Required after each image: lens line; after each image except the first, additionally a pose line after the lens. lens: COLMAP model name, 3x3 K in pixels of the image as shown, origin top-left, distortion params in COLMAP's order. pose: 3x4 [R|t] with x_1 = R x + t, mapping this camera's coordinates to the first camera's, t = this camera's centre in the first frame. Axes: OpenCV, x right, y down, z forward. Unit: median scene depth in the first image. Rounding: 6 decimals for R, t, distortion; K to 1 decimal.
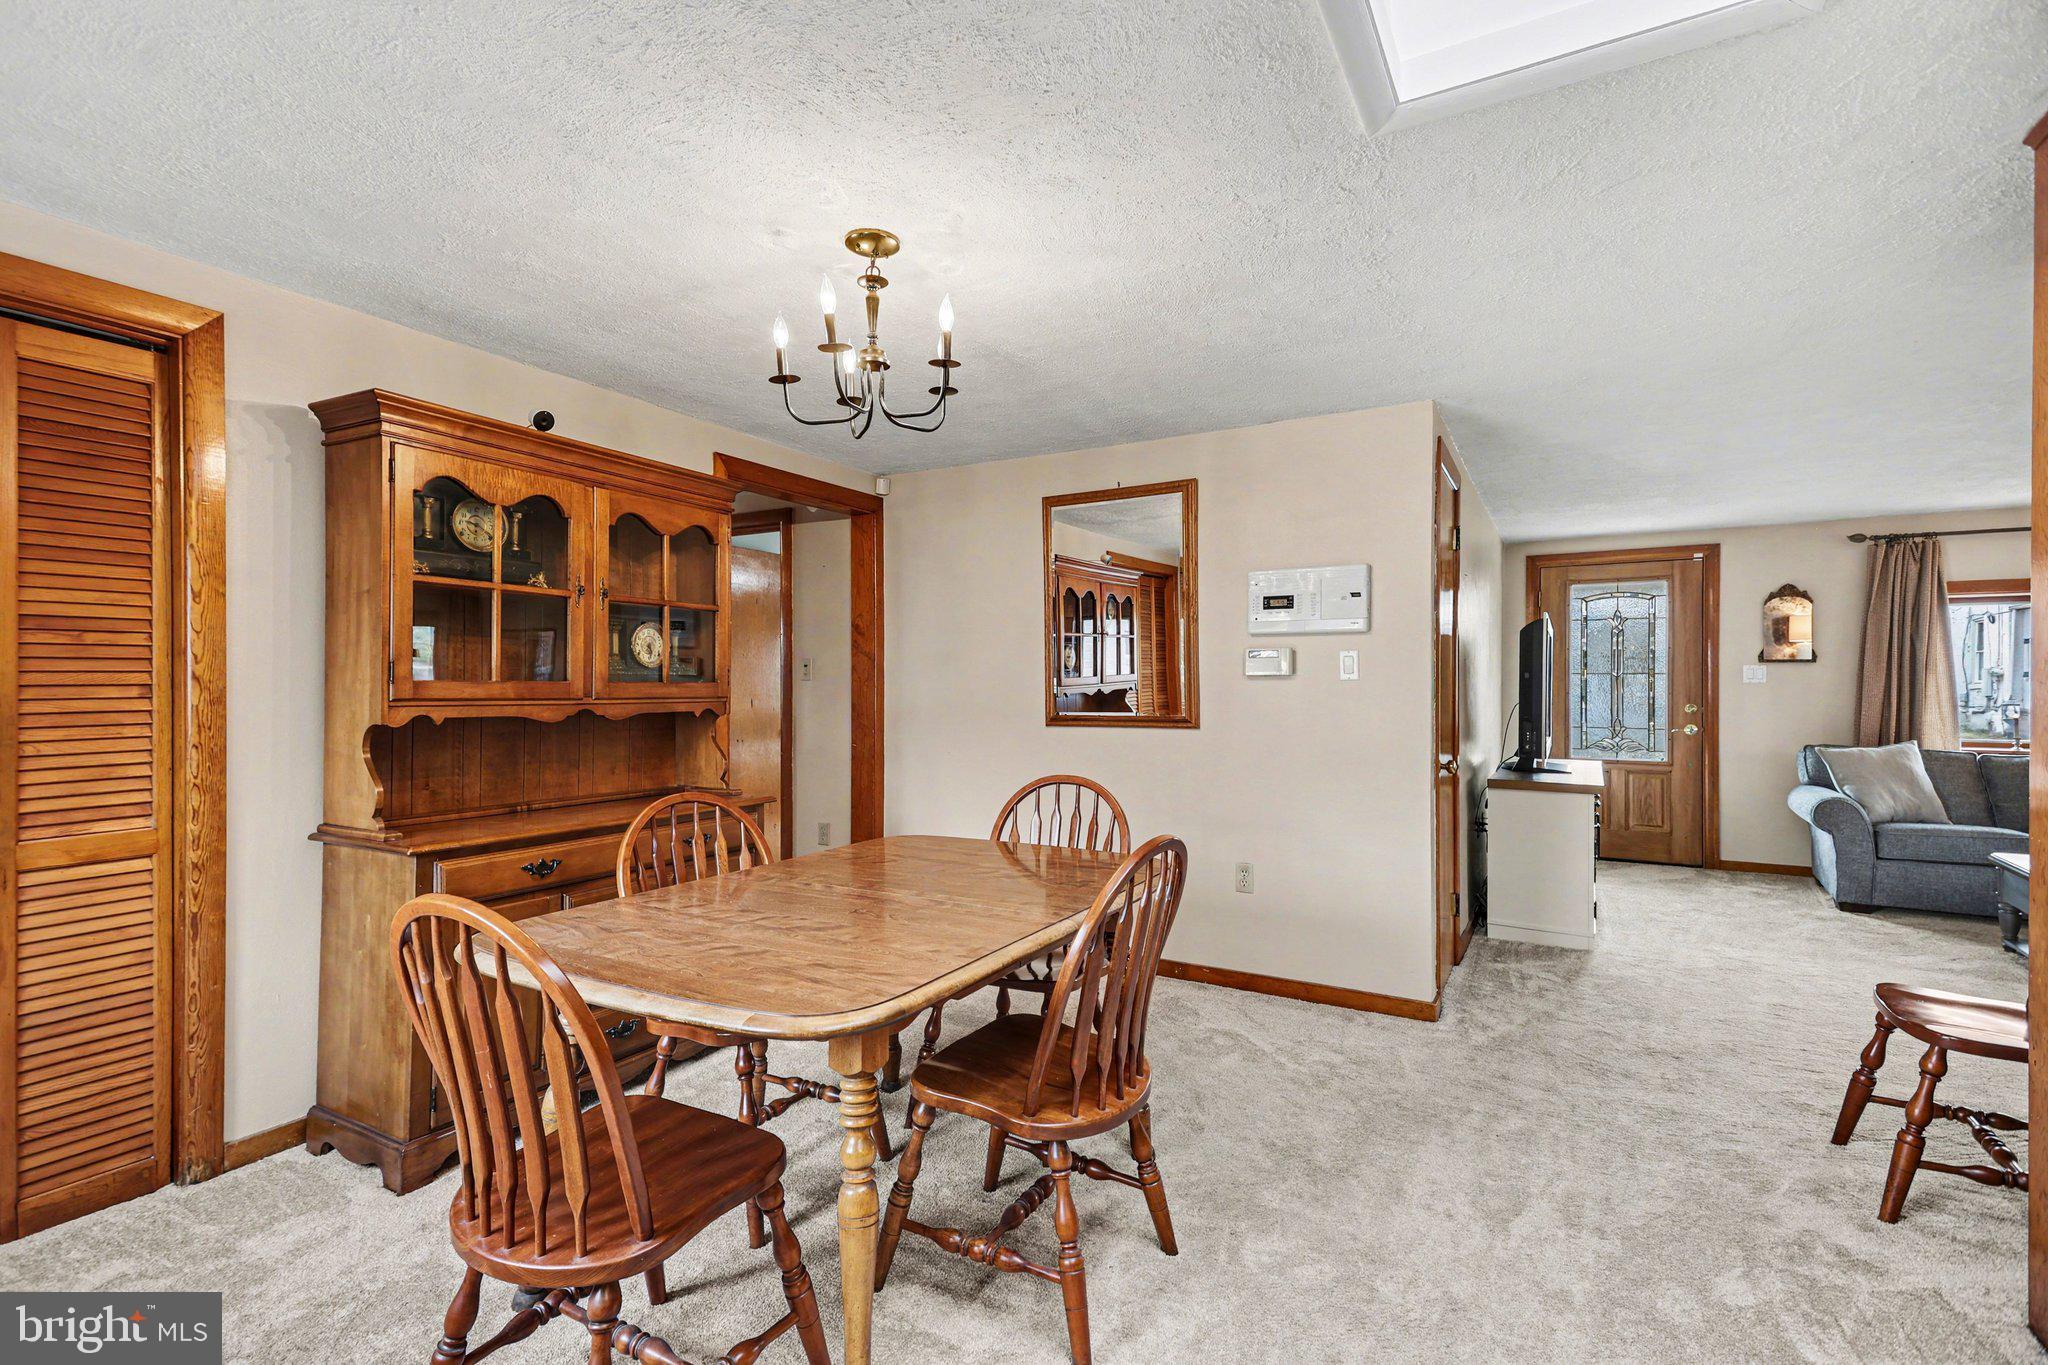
lens RADIAL K [[955.2, 0, 1016.4], [0, 955.2, 685.1], [0, 0, 1]] dist [0.018371, -0.000233]
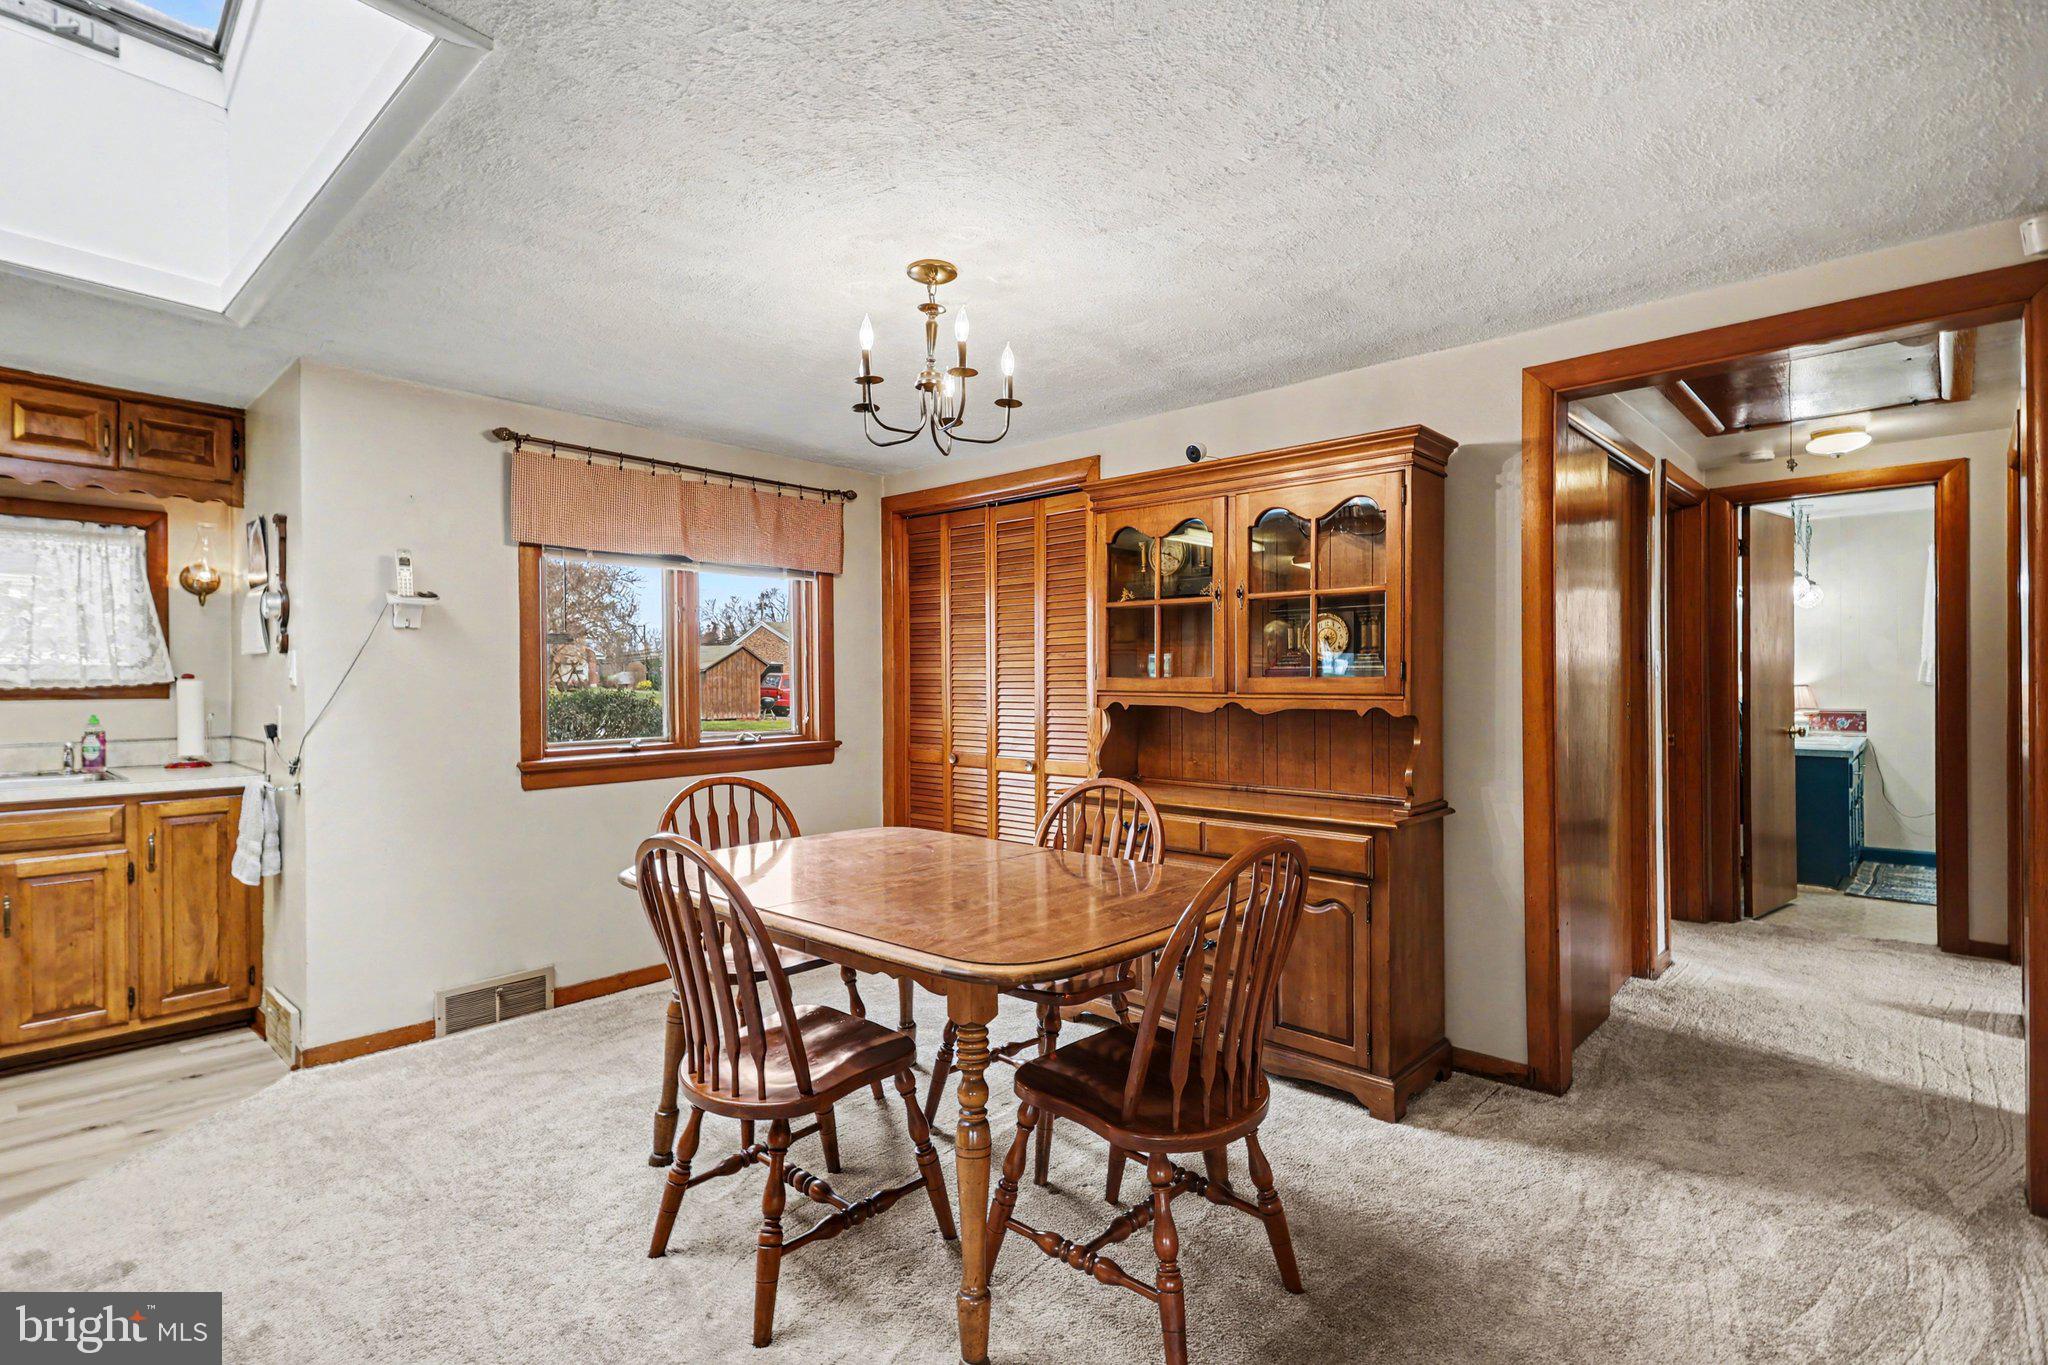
lens RADIAL K [[955.2, 0, 993.0], [0, 955.2, 683.3], [0, 0, 1]] dist [0.018371, -0.000233]
pose [[-0.231099, 0.005202, -0.972916, 0.735882], [0.005123, 0.999978, 0.004130, -0.002694], [0.972917, -0.004030, -0.231121, 1.086399]]
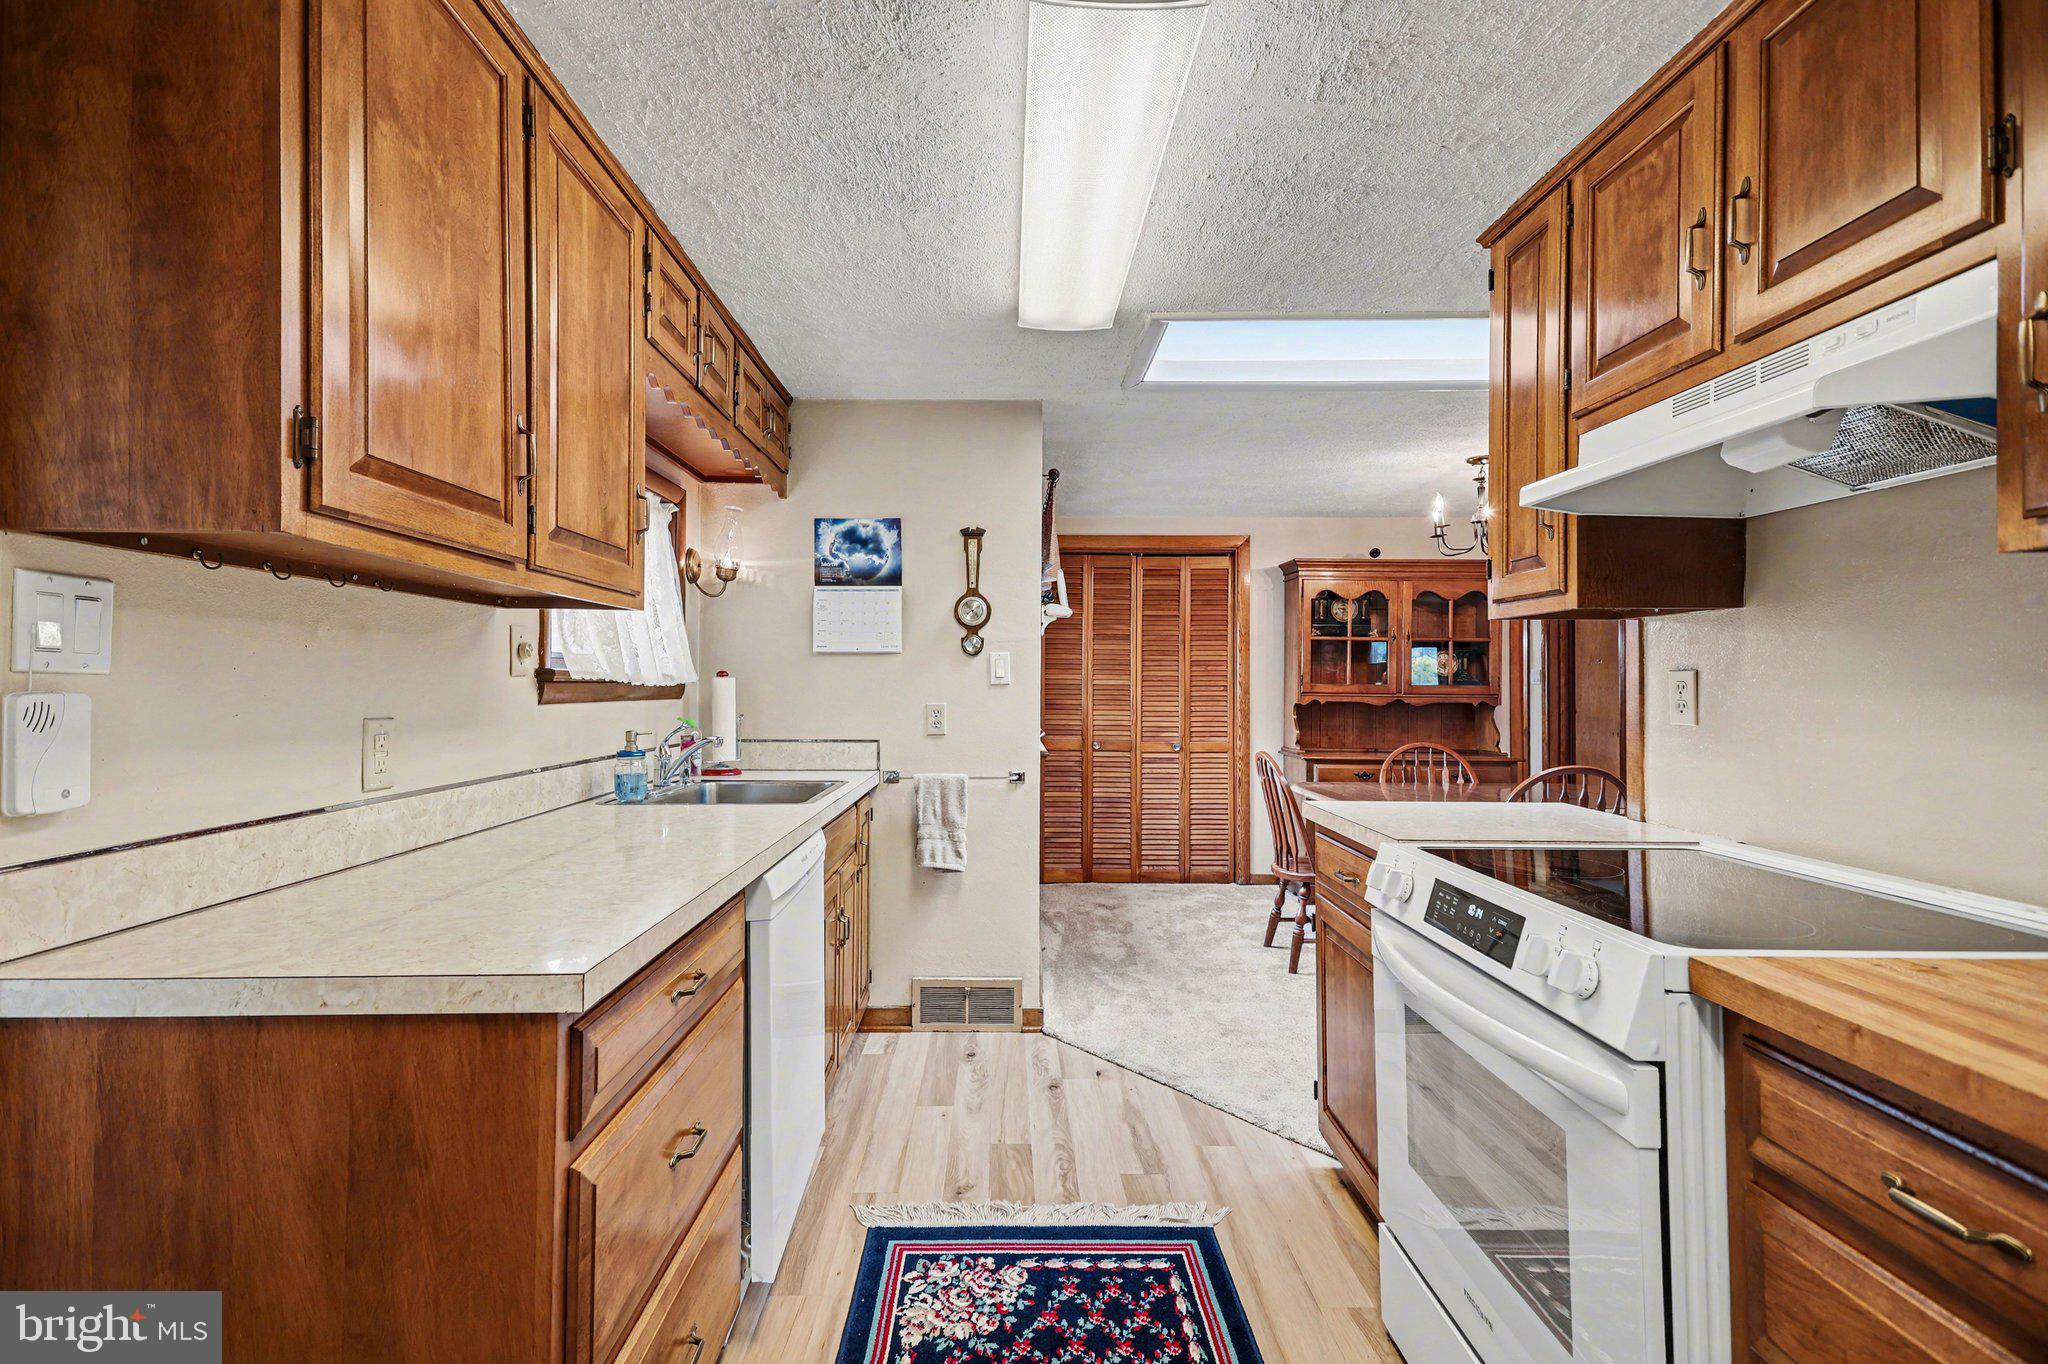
lens RADIAL K [[955.2, 0, 1006.8], [0, 955.2, 677.5], [0, 0, 1]] dist [0.018371, -0.000233]
pose [[0.486387, -0.005392, -0.873727, 0.904717], [-0.003439, 0.999961, -0.008086, 0.000031], [0.873737, 0.006938, 0.486350, -0.648596]]
